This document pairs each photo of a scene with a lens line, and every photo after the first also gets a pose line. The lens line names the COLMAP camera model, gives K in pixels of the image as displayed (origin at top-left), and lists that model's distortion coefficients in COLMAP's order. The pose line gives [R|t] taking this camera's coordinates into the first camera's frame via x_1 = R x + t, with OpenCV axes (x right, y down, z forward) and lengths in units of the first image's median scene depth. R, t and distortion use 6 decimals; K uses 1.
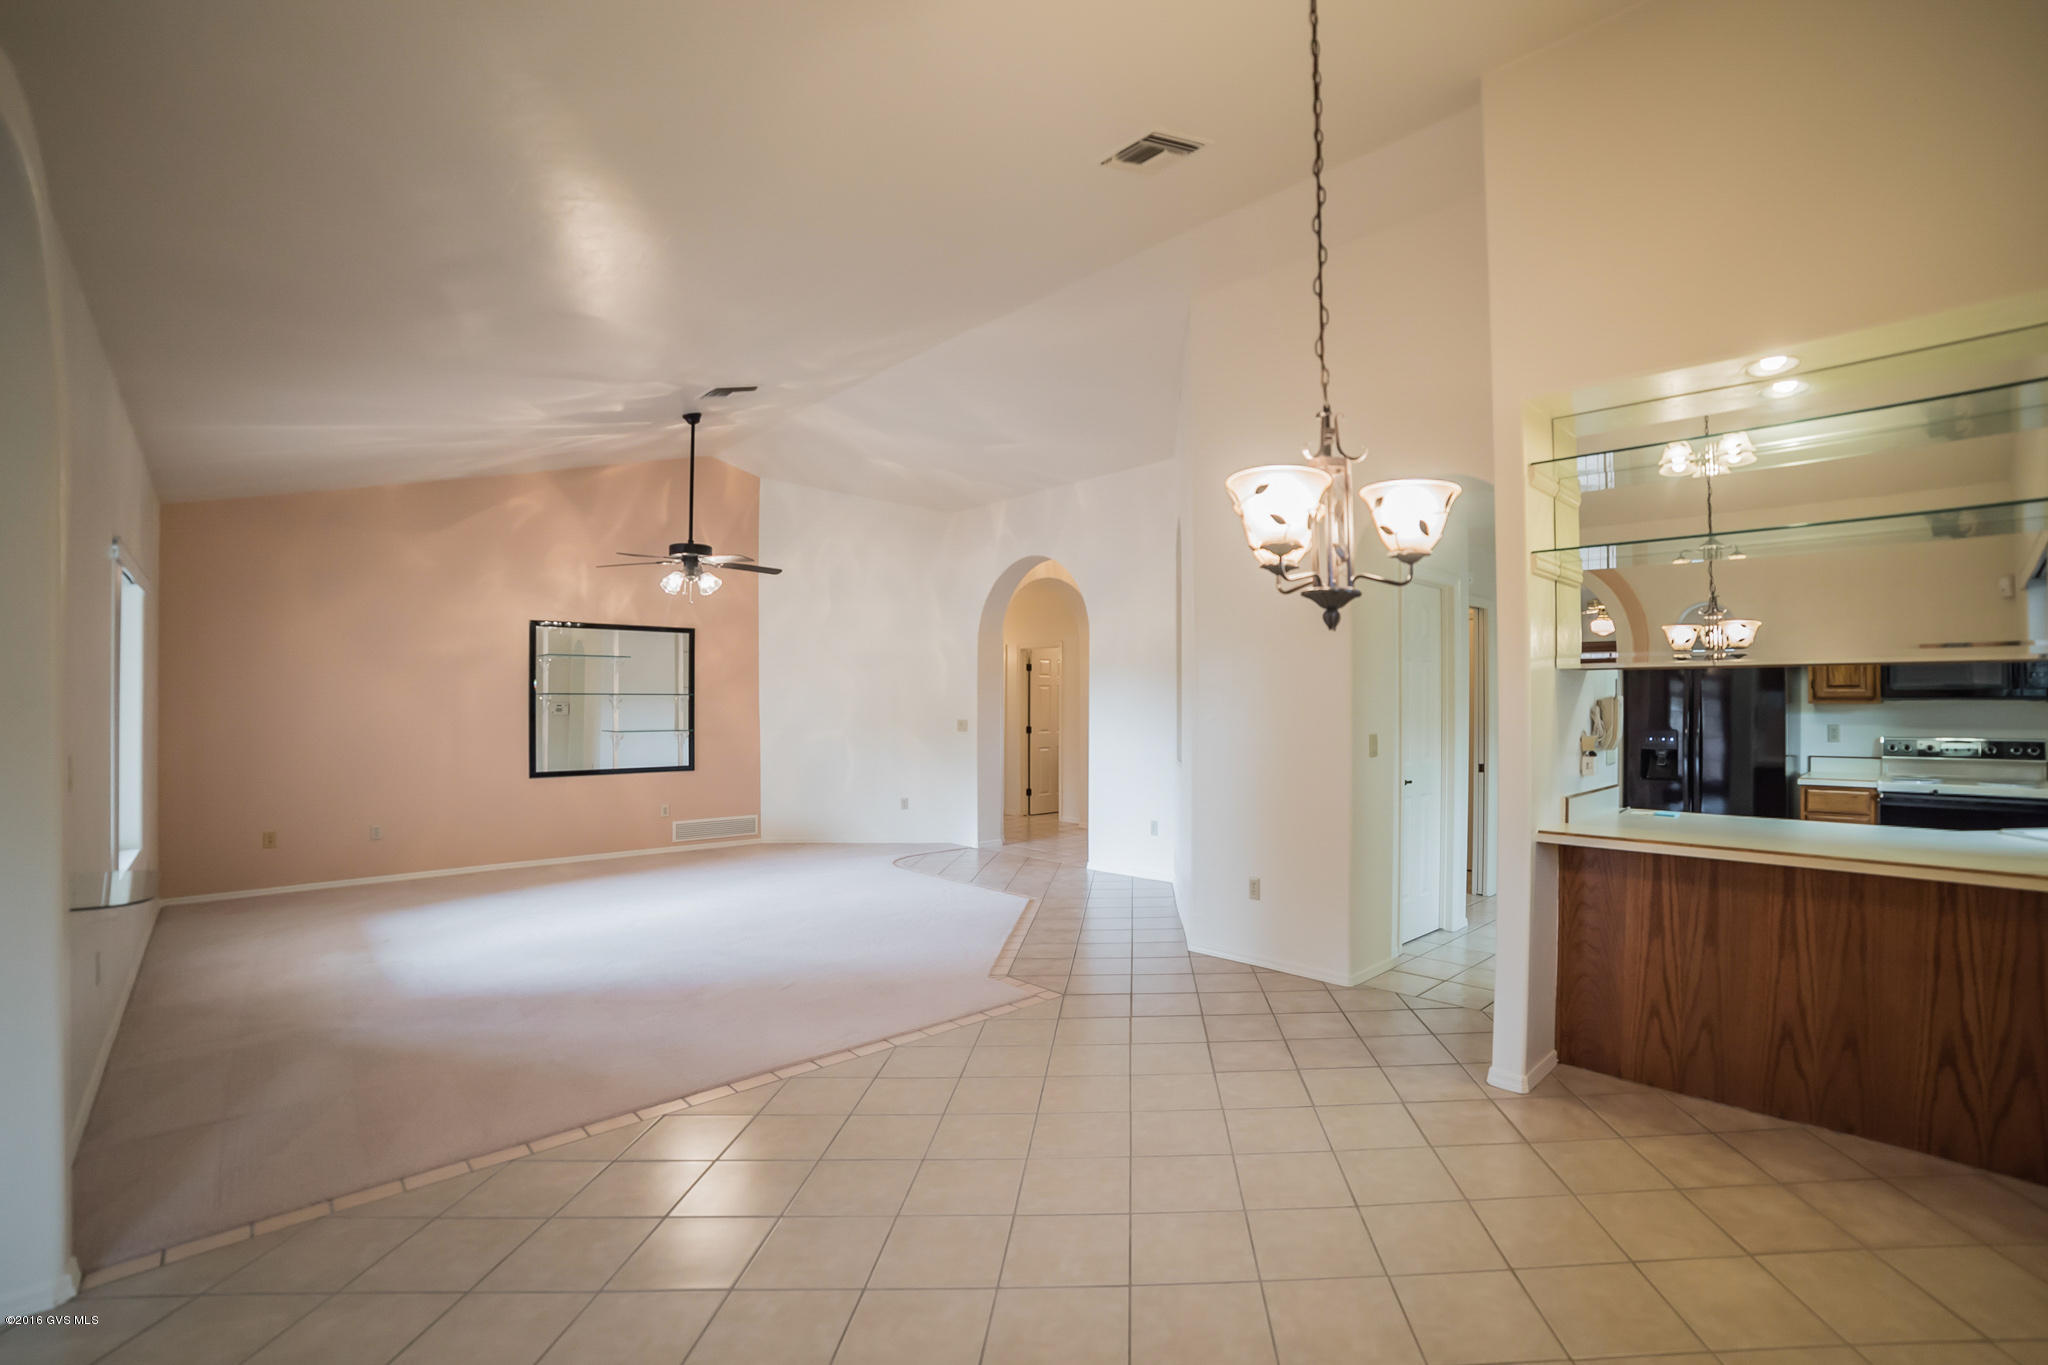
lens RADIAL K [[907.8, 0, 1024.0], [0, 907.8, 682.5], [0, 0, 1]] dist [0.021899, 0.000148]
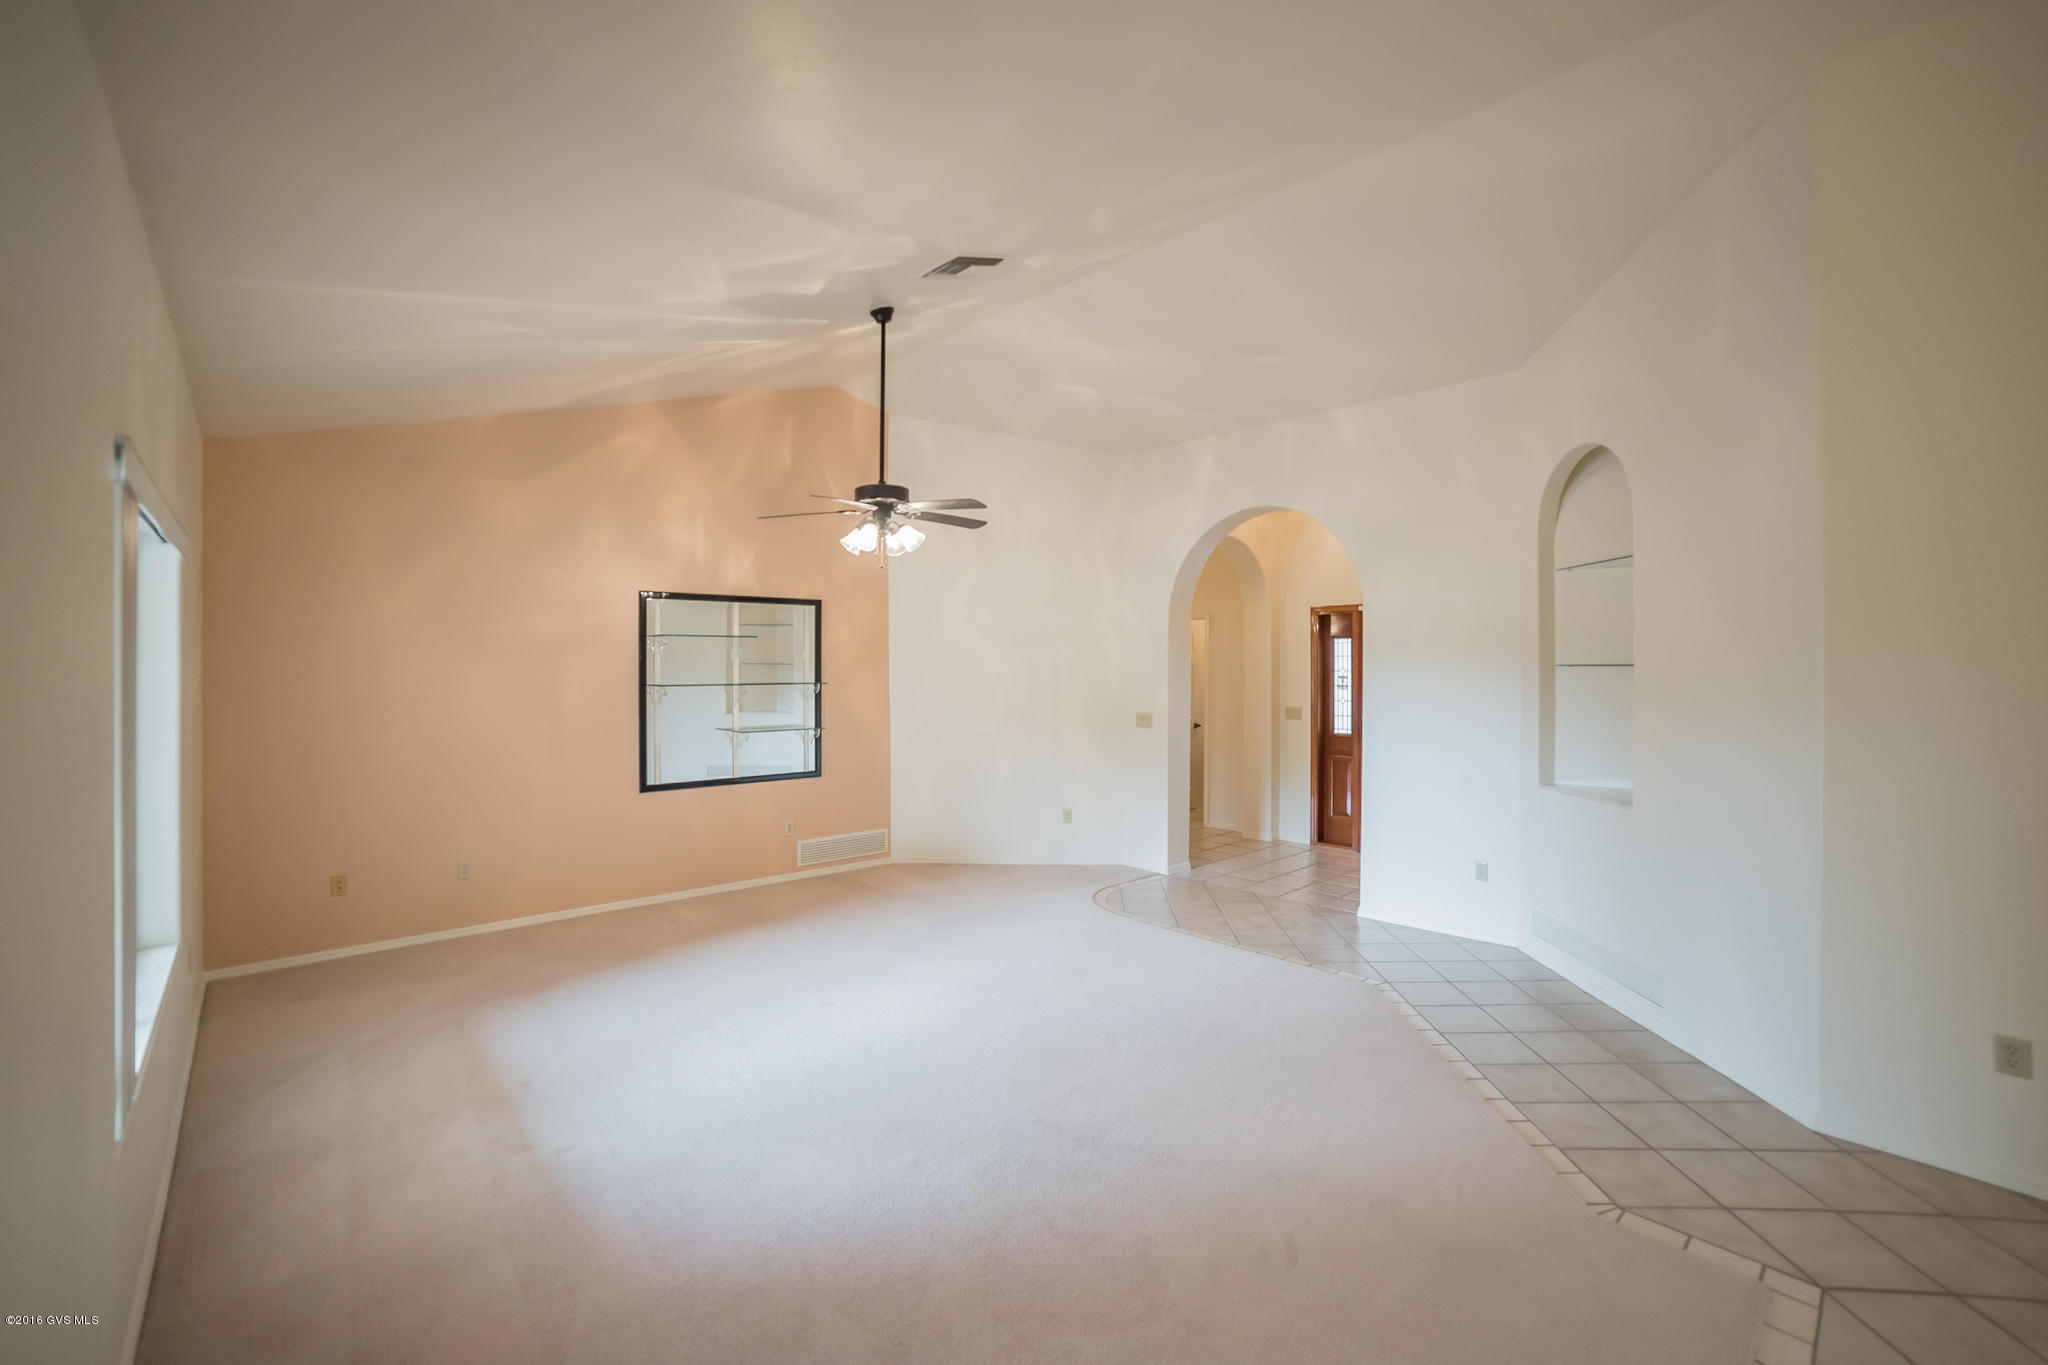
lens RADIAL K [[952.0, 0, 1022.6], [0, 952.0, 653.9], [0, 0, 1]] dist [-0.035837, 0.017690]
pose [[0.999463, 0.000552, -0.032770, -0.190388], [-0.000488, 0.999998, 0.001955, -0.016203], [0.032771, -0.001938, 0.999461, 0.205108]]
